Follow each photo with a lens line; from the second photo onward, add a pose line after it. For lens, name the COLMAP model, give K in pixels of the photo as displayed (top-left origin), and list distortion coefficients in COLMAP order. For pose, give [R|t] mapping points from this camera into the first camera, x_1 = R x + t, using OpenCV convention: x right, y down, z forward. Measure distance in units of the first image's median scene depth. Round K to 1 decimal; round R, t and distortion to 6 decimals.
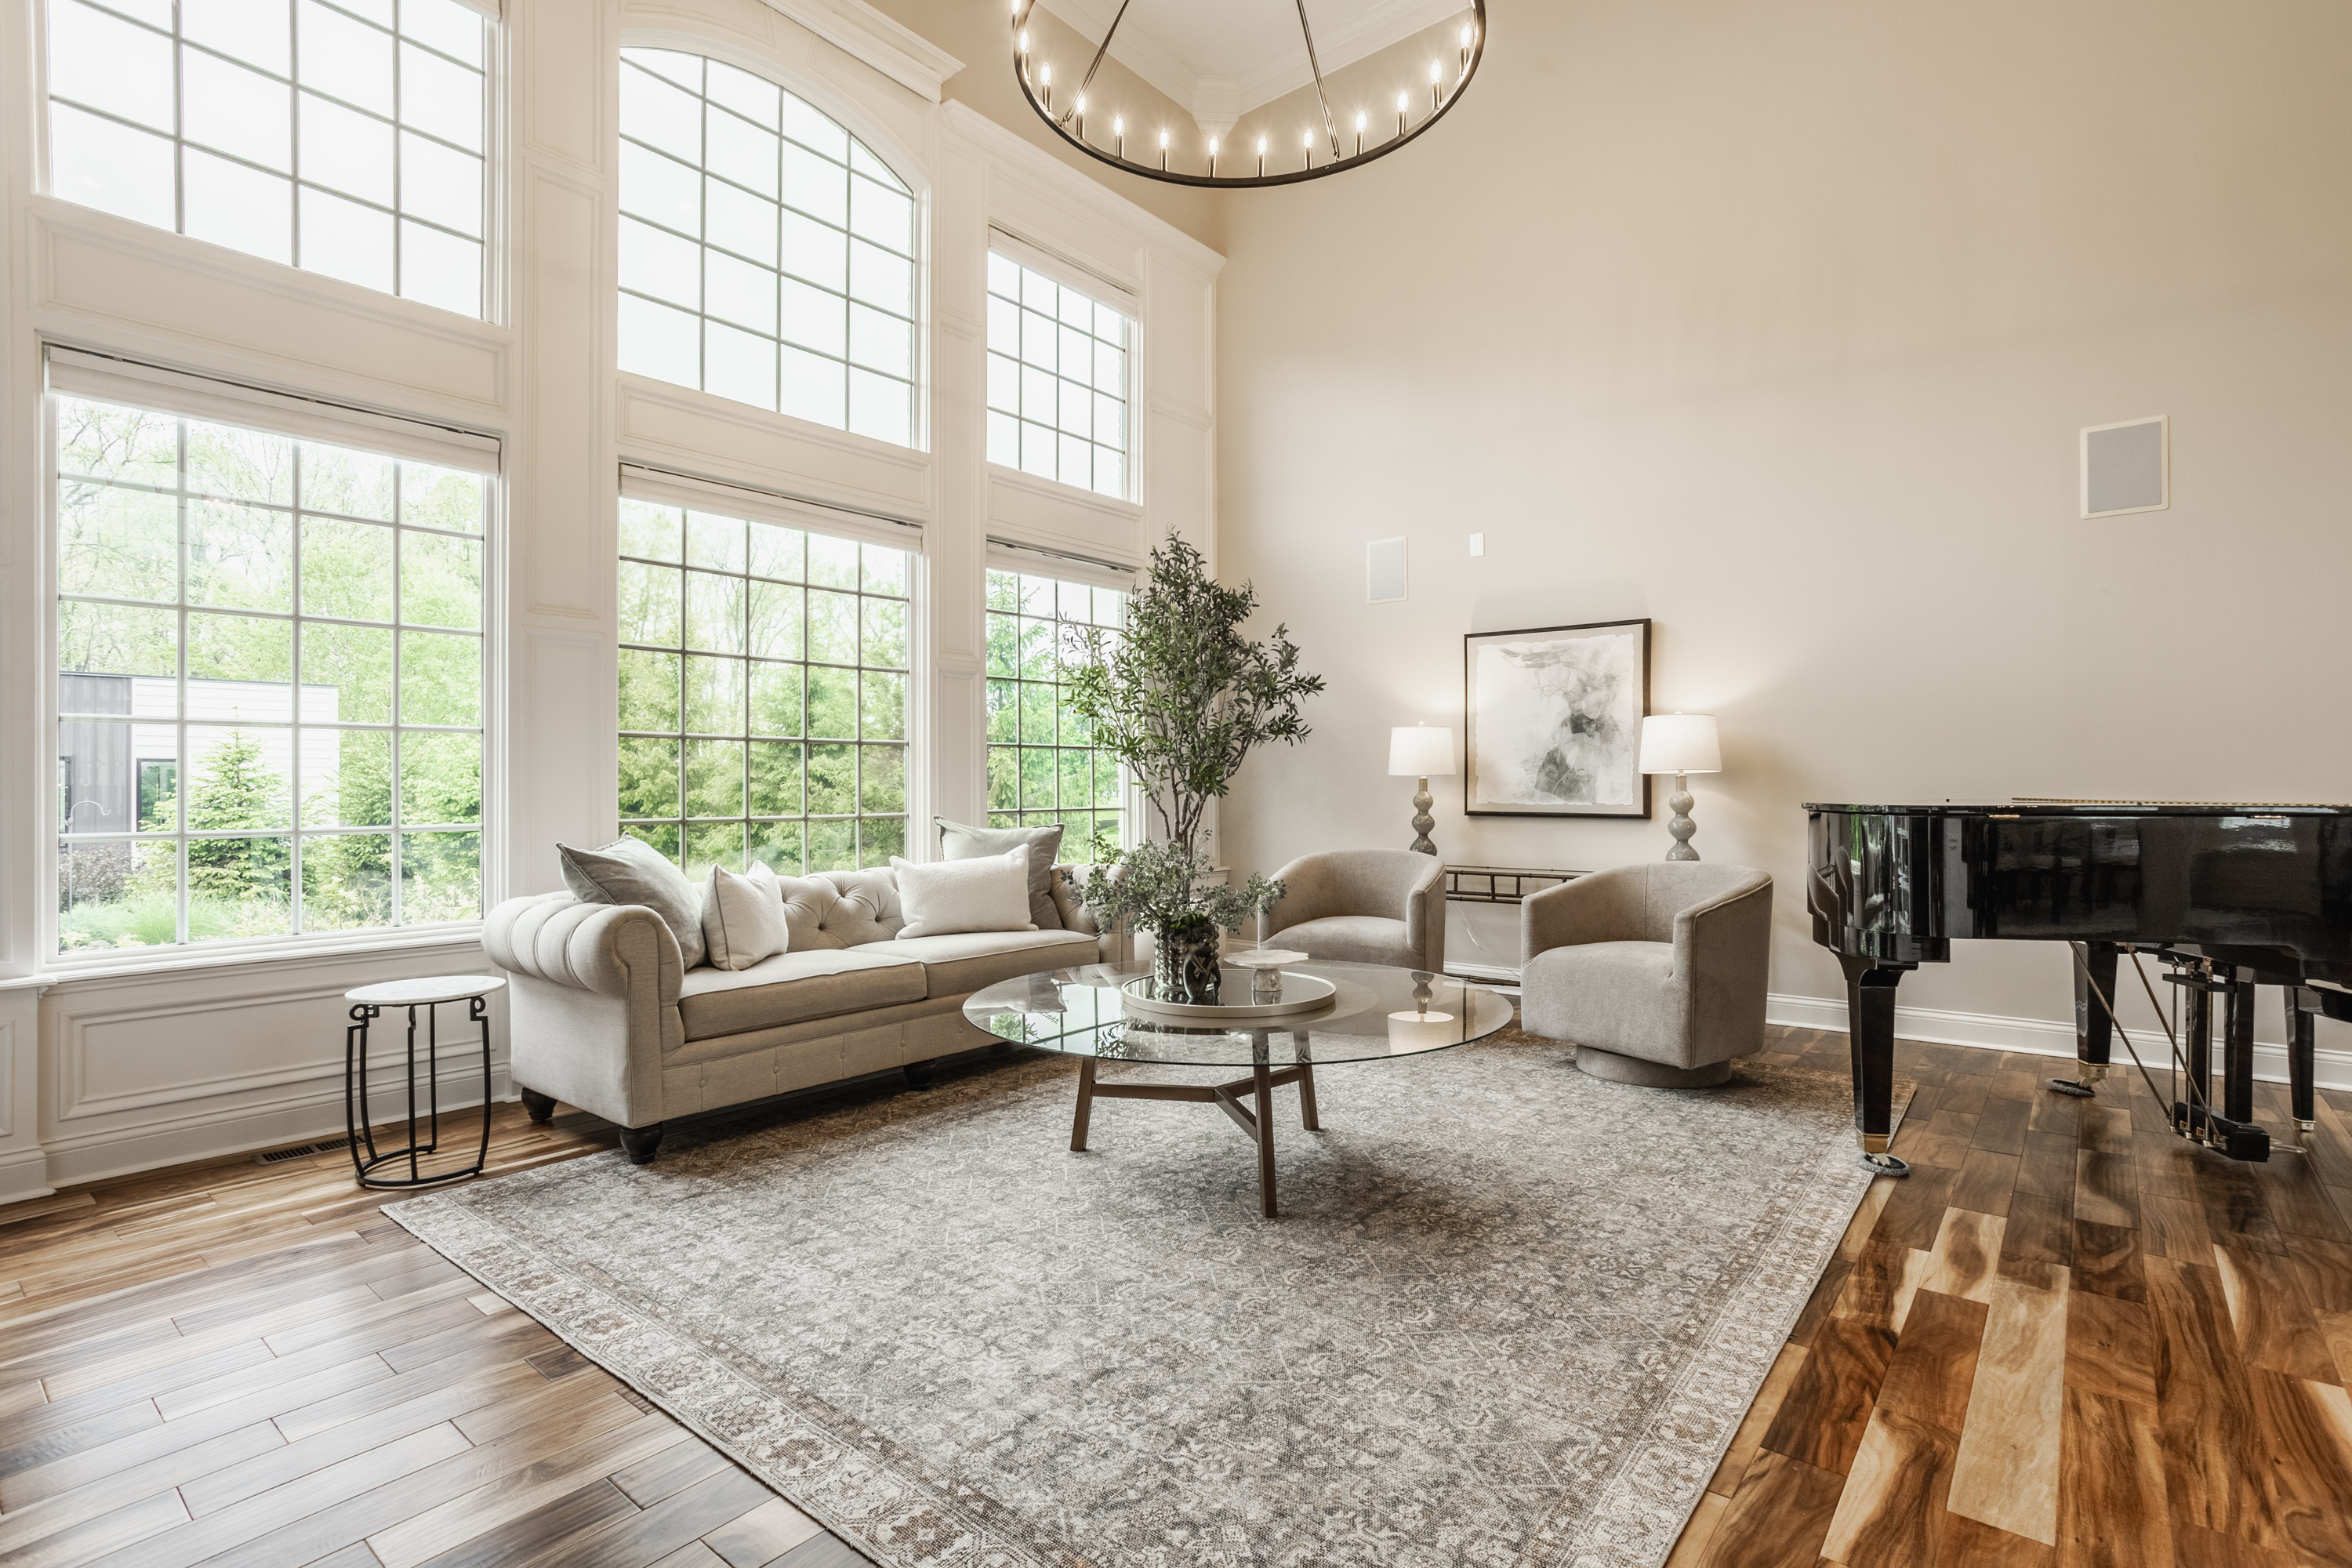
lens RADIAL K [[1137.7, 0, 1176.0], [0, 1137.7, 784.0], [0, 0, 1]] dist [-0.002401, -0.000005]
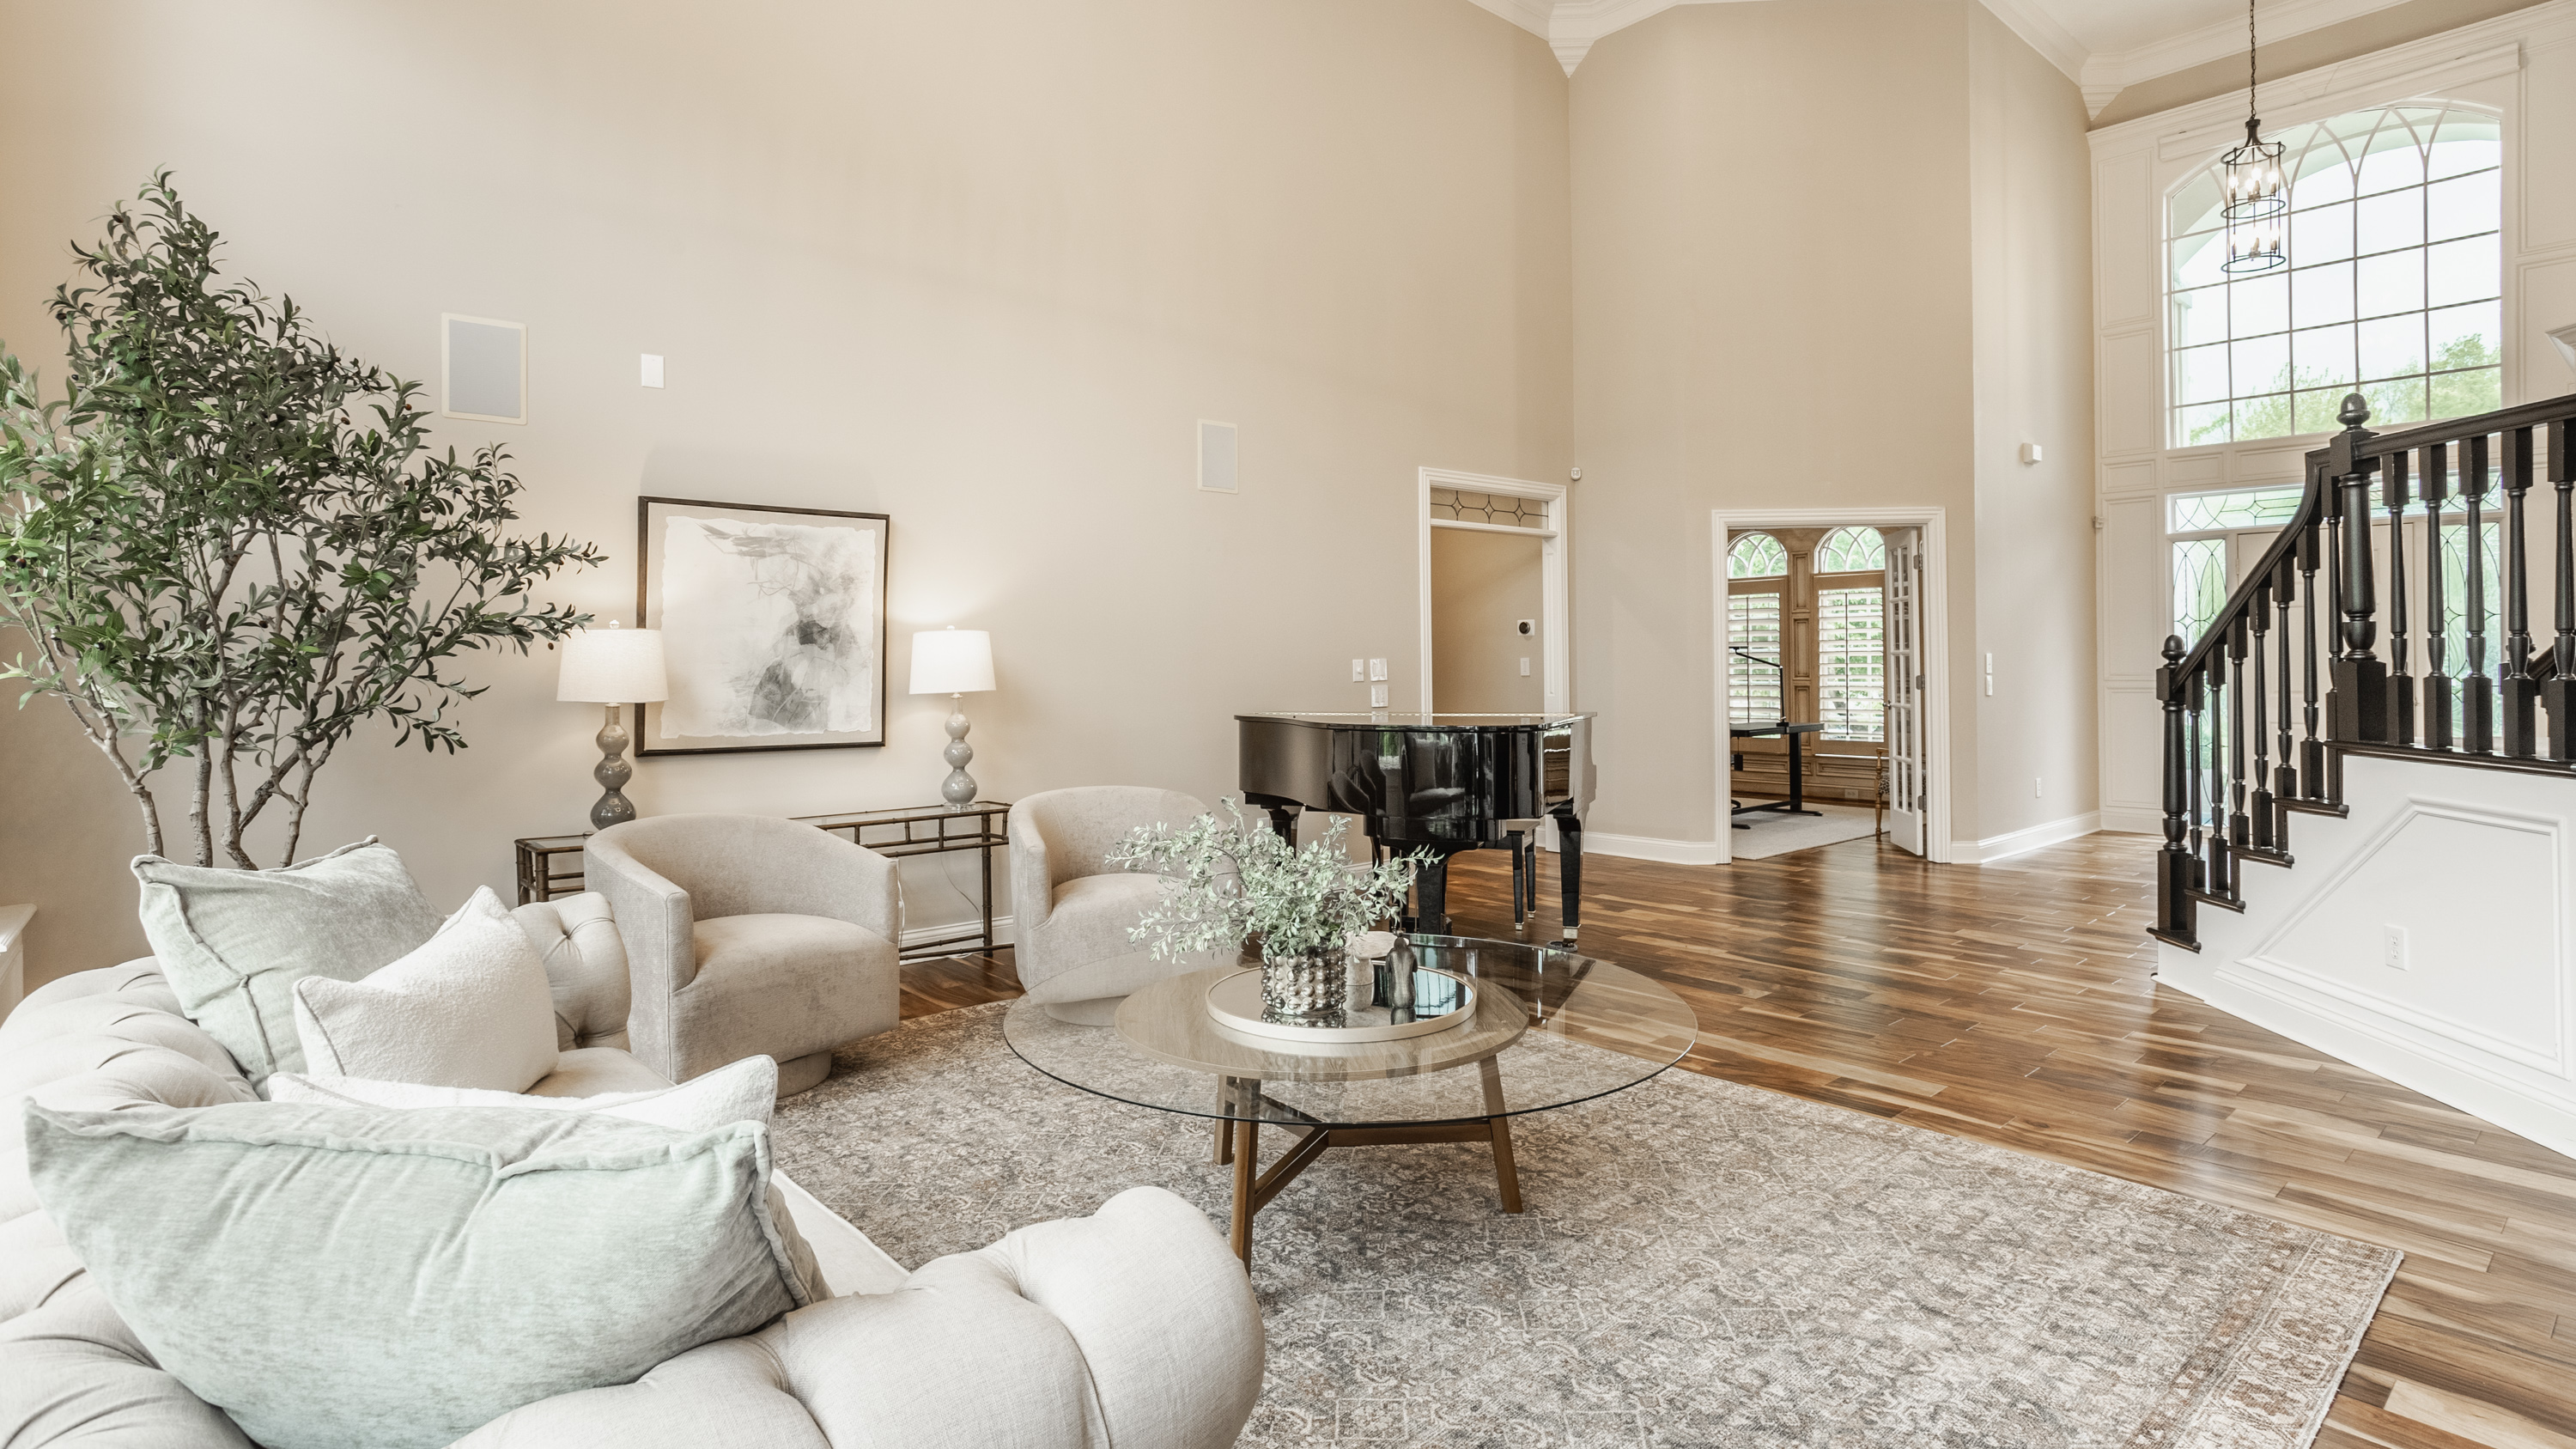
lens RADIAL K [[1301.3, 0, 1301.8], [0, 1301.3, 639.6], [0, 0, 1]] dist [-0.045065, 0.033091]
pose [[0.152092, 0.022253, 0.988116, -0.994030], [0.005962, 0.999708, -0.023432, -0.049643], [-0.988348, 0.009455, 0.151914, 1.045487]]
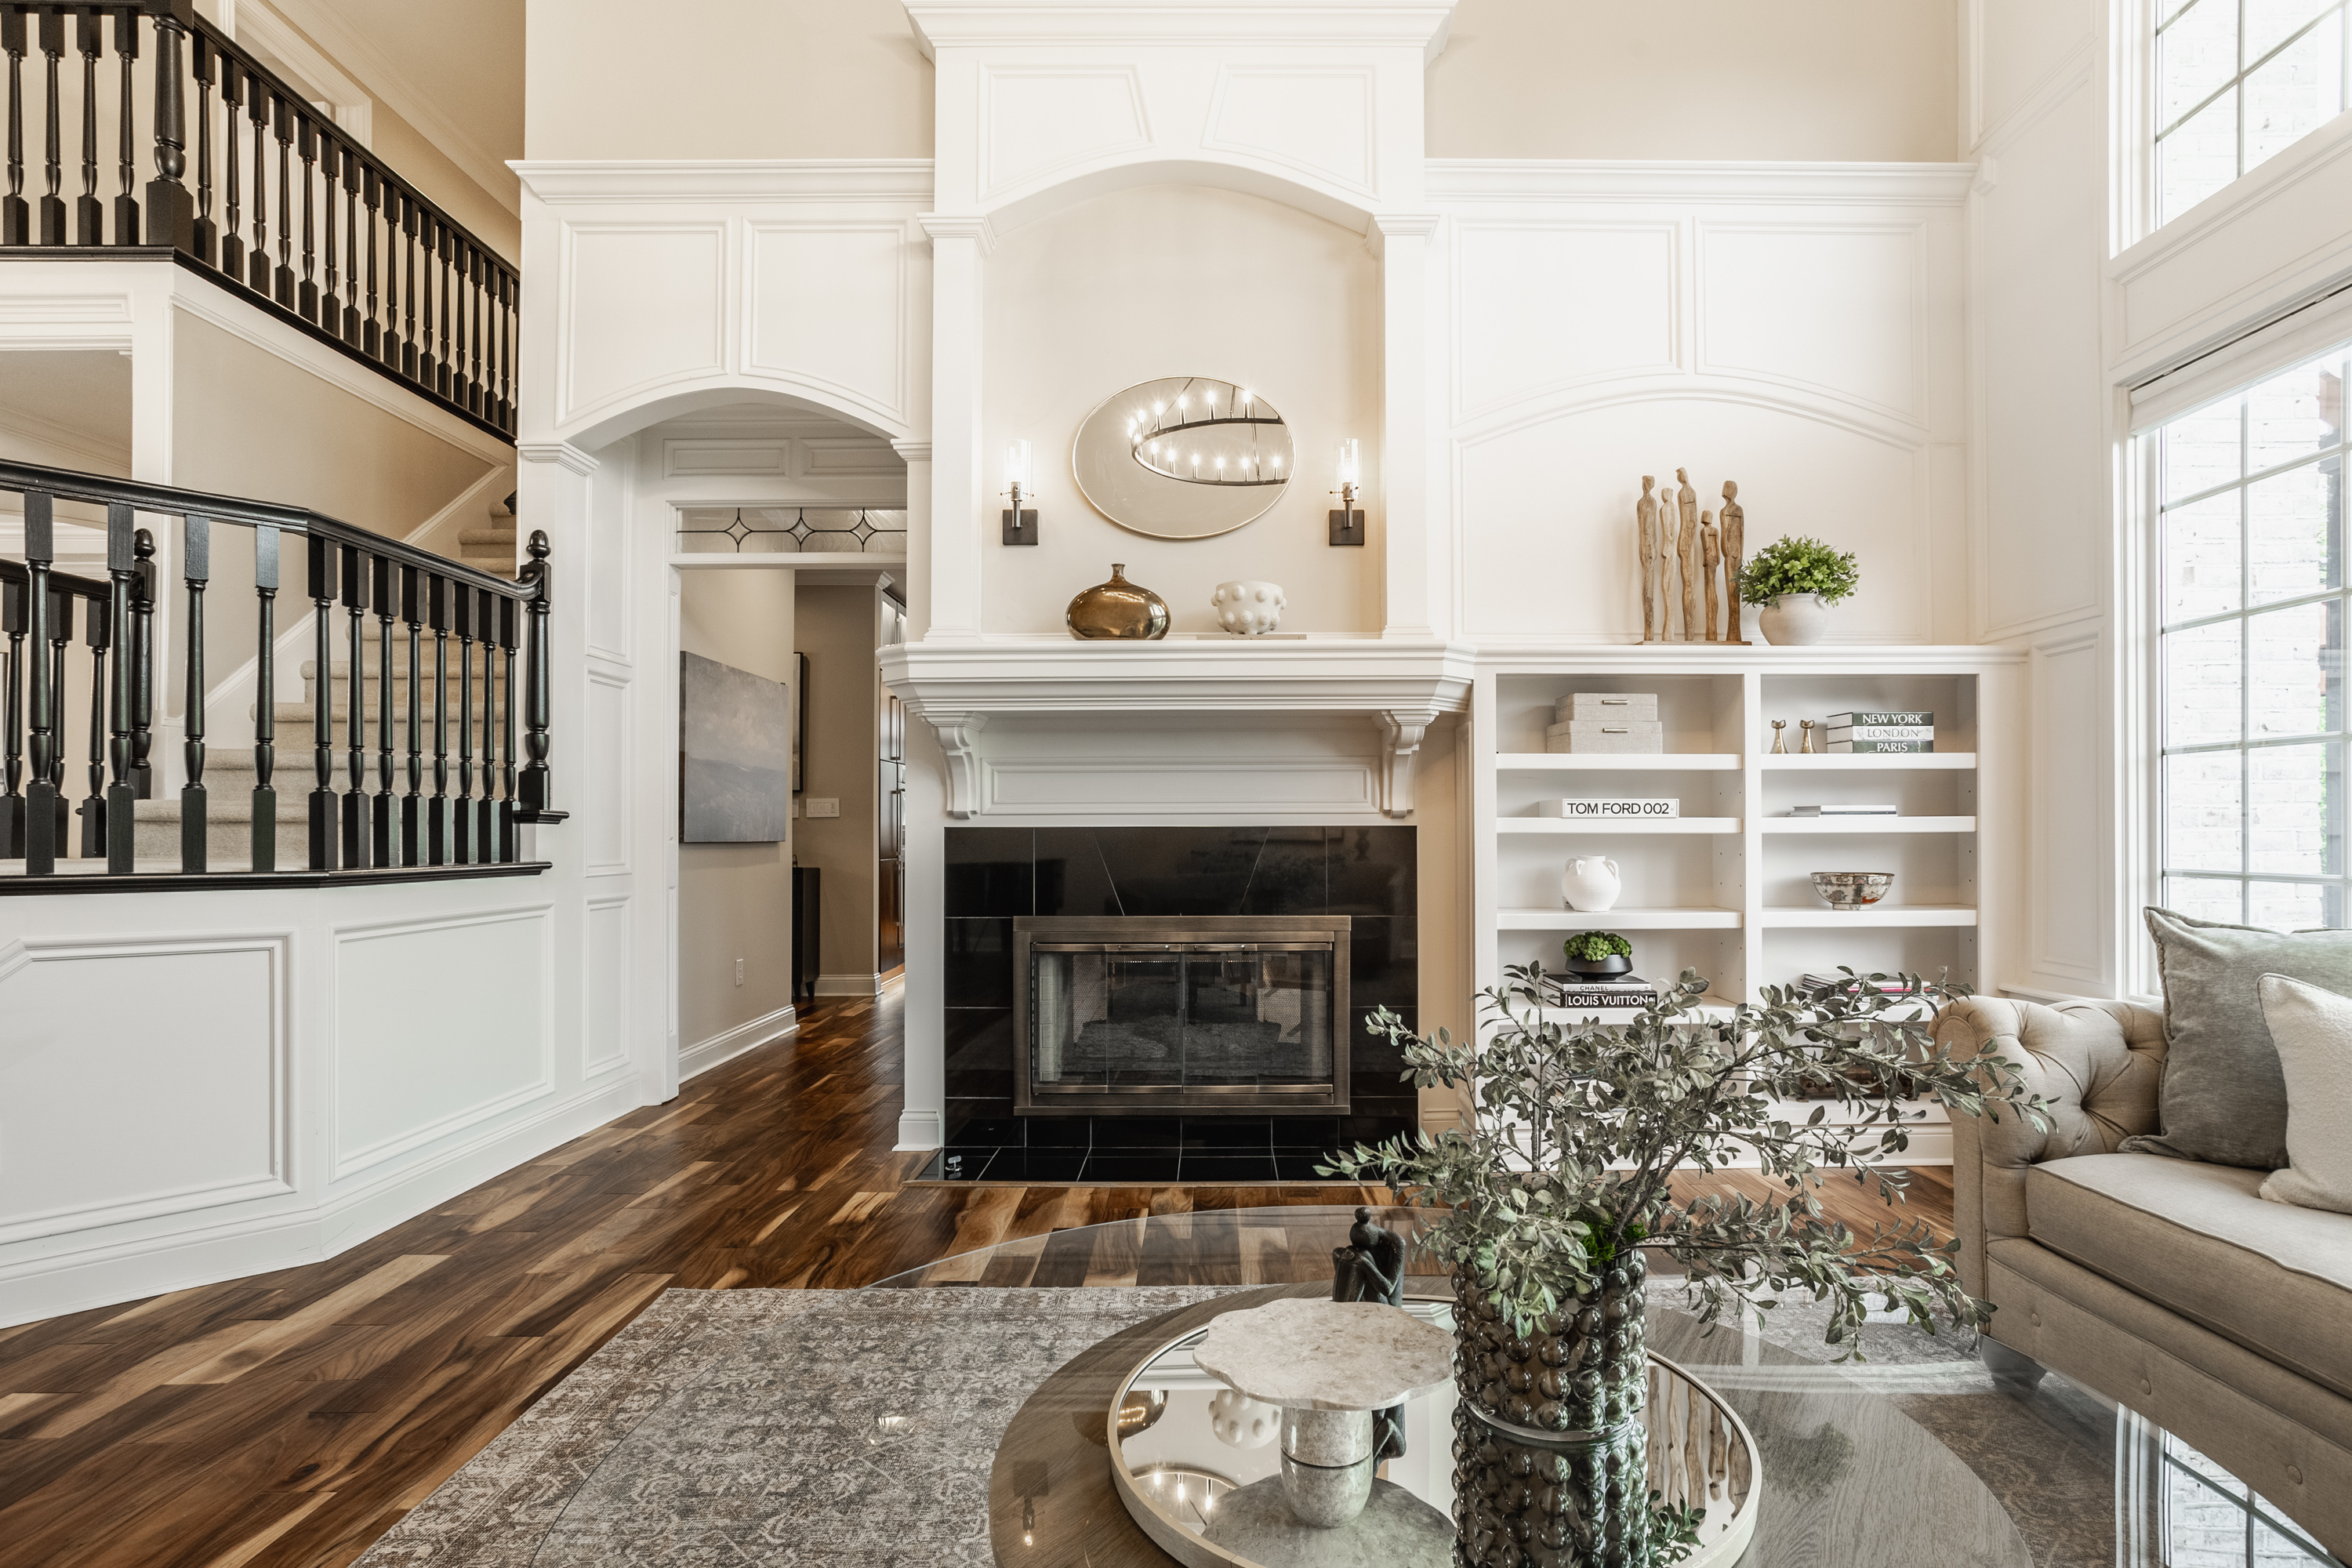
lens RADIAL K [[1184.1, 0, 1209.3], [0, 1184.1, 822.2], [0, 0, 1]] dist [-0.027304, 0.029595]
pose [[-0.773333, 0.005887, -0.633973, 0.370976], [0.009836, 0.999948, -0.002713, -0.001351], [0.633924, -0.008334, -0.773351, 1.457510]]
